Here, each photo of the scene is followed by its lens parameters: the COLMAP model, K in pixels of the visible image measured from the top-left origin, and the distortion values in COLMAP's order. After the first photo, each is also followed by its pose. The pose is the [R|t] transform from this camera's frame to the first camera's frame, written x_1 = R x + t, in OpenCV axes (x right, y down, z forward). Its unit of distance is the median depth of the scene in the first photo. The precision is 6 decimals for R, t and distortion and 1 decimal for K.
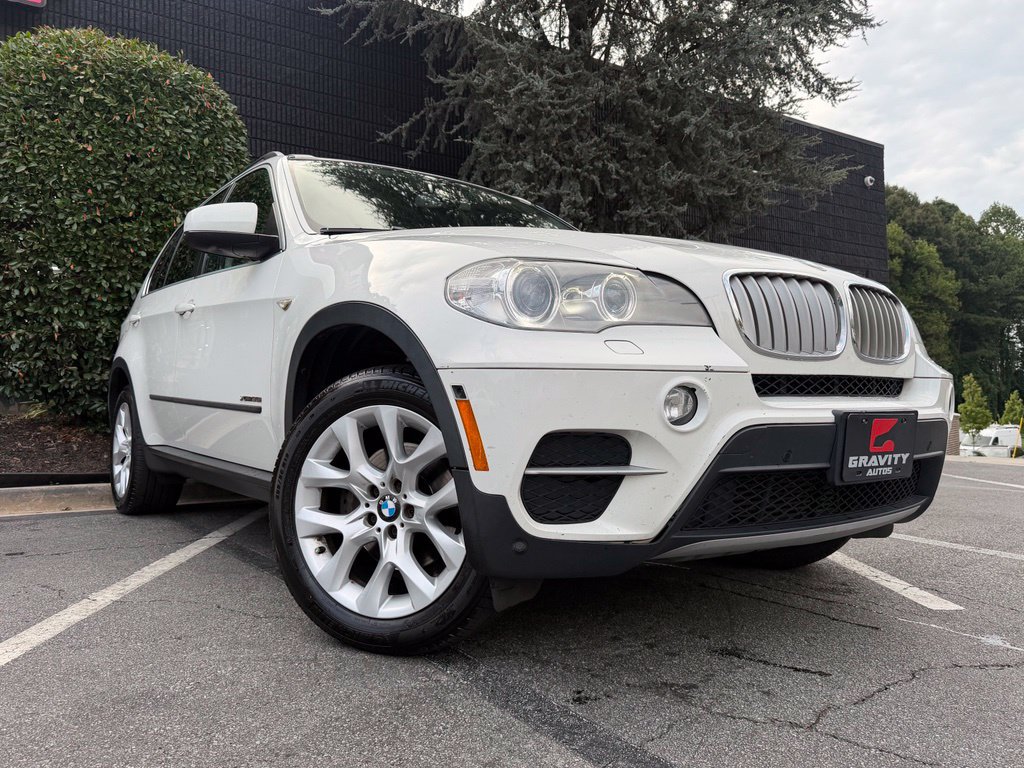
lens RADIAL K [[784.4, 0, 512.7], [0, 784.4, 381.6], [0, 0, 1]] dist [0.009532, -0.015696]
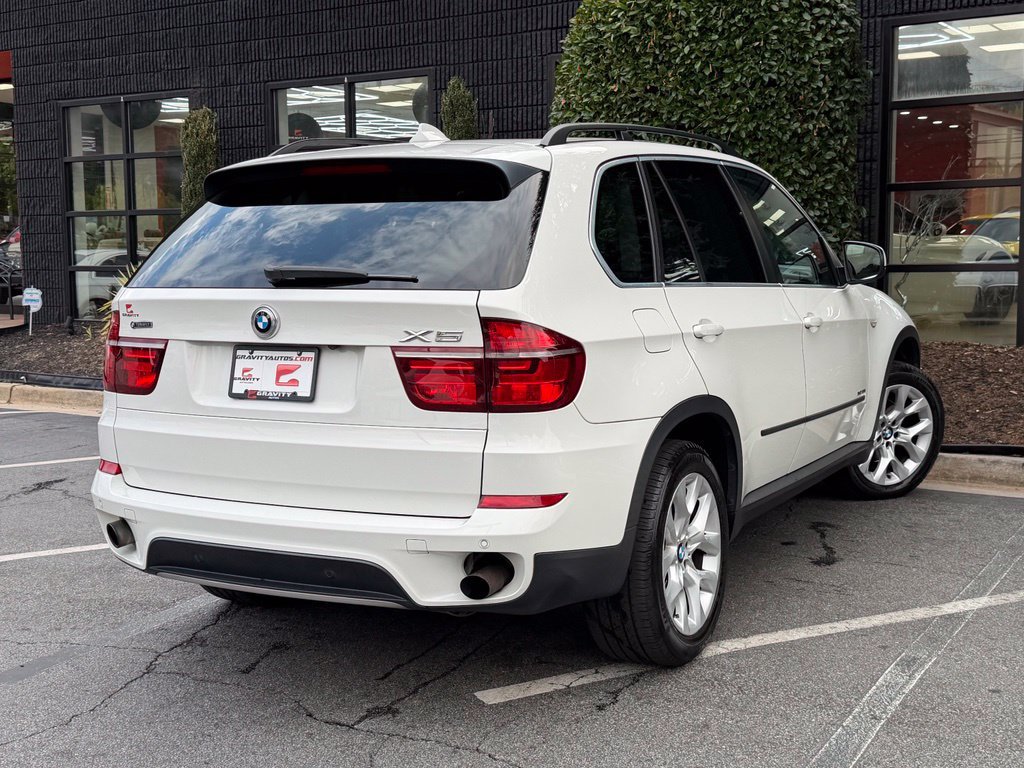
lens RADIAL K [[1351.2, 0, 505.7], [0, 1351.2, 373.2], [0, 0, 1]] dist [0.093827, 0.000000]
pose [[0.400096, 0.087809, -0.912257, 0.950716], [0.043540, 0.992454, 0.114624, -0.141692], [0.915438, -0.085580, 0.393254, 0.175869]]
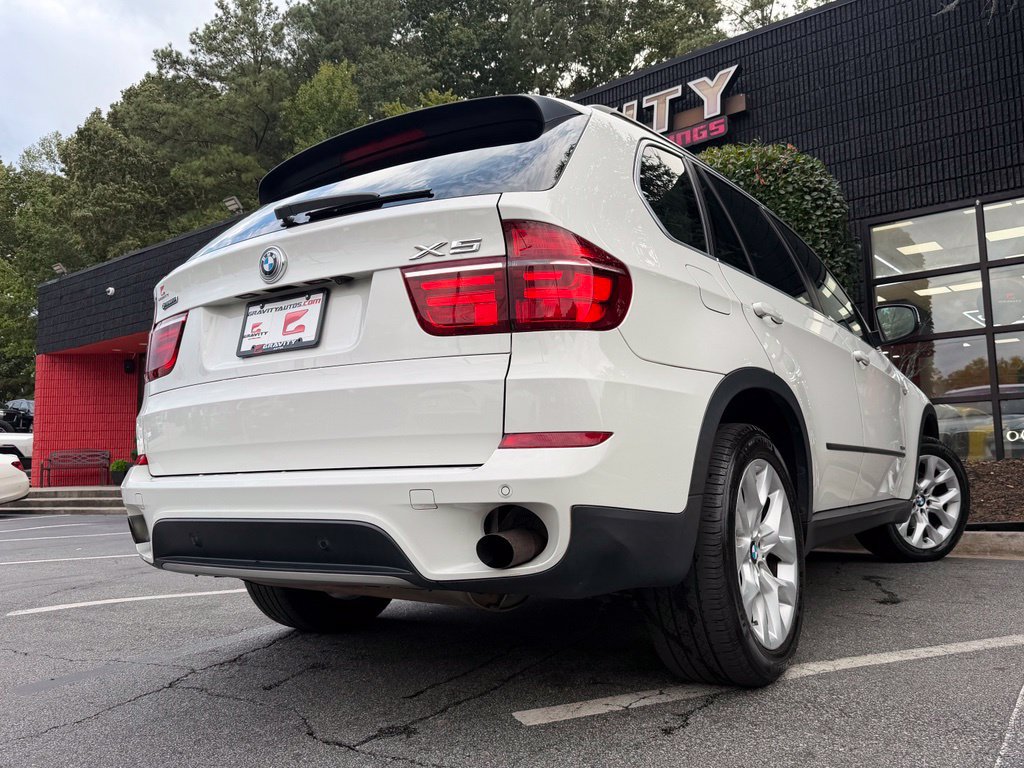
lens RADIAL K [[844.0, 0, 512.5], [0, 844.0, 372.1], [0, 0, 1]] dist [0.019833, -0.042184]
pose [[0.307538, -0.111854, -0.944939, 0.645417], [0.055943, 0.993474, -0.099392, 0.008763], [0.949890, -0.022296, 0.311789, 0.329220]]
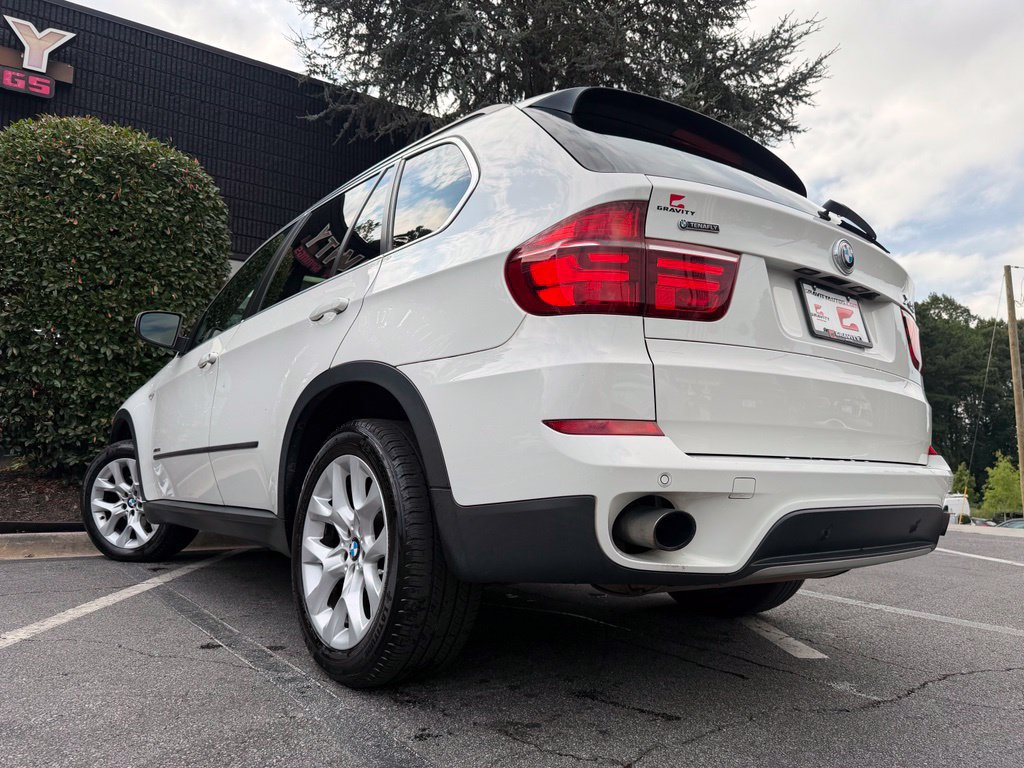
lens RADIAL K [[730.3, 0, 511.0], [0, 730.3, 386.6], [0, 0, 1]] dist [0.002192, -0.008469]
pose [[0.999779, 0.016814, 0.012598, 0.058132], [-0.015714, 0.996438, -0.082852, 0.005698], [-0.013947, 0.082636, 0.996482, -0.004086]]
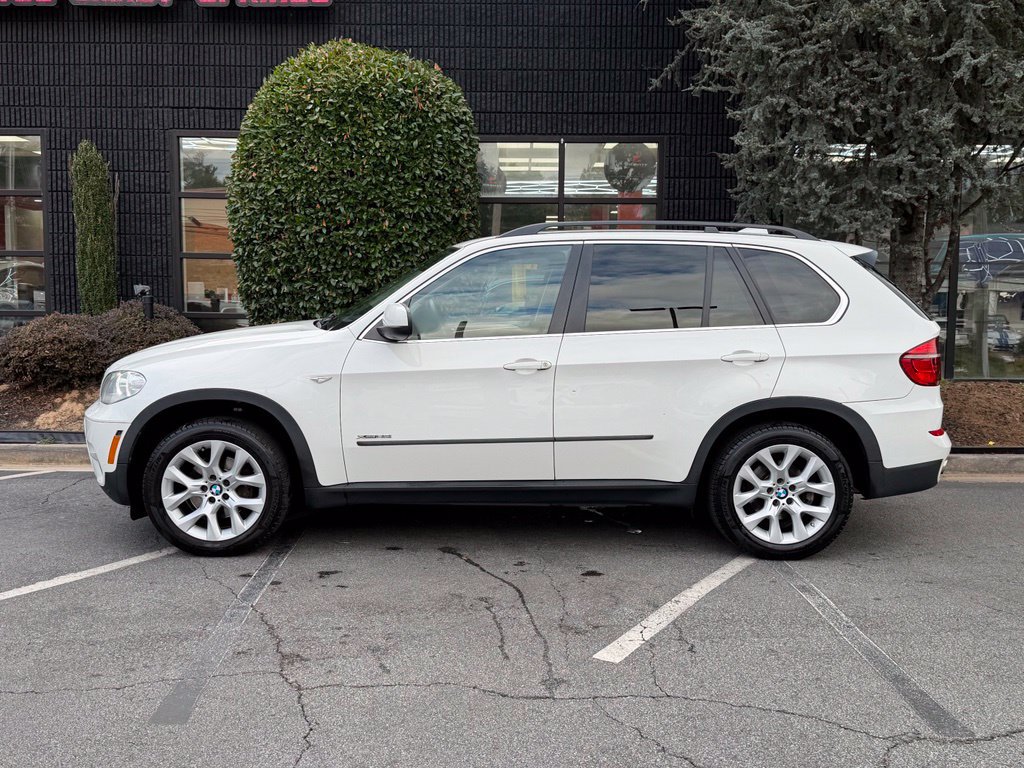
lens RADIAL K [[1052.8, 0, 514.3], [0, 1052.8, 394.8], [0, 0, 1]] dist [0.081751, 0.000000]
pose [[0.832910, 0.067493, -0.549278, 0.606162], [0.003734, 0.991827, 0.127533, -0.157284], [0.553396, -0.108274, 0.825851, -0.197195]]
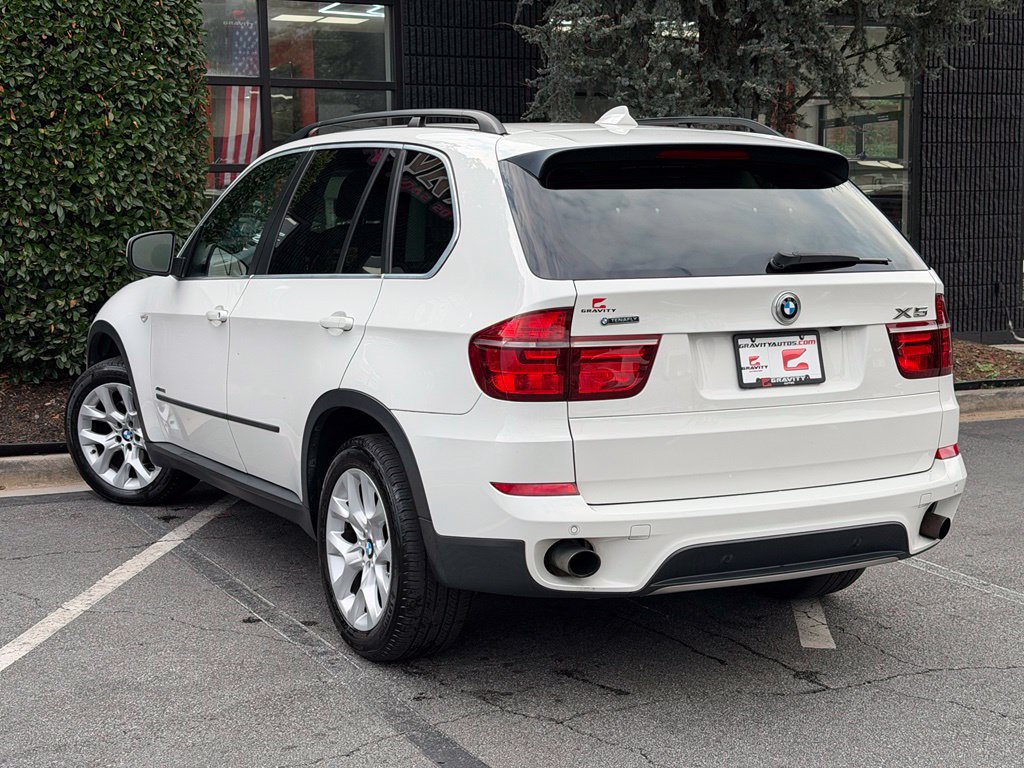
lens RADIAL K [[1582.5, 0, 516.6], [0, 1582.5, 399.8], [0, 0, 1]] dist [0.084718, 0.000000]
pose [[0.988531, 0.017875, -0.149958, 0.211402], [0.005442, 0.988109, 0.153656, -0.174201], [0.150921, -0.152709, 0.976679, -0.520163]]
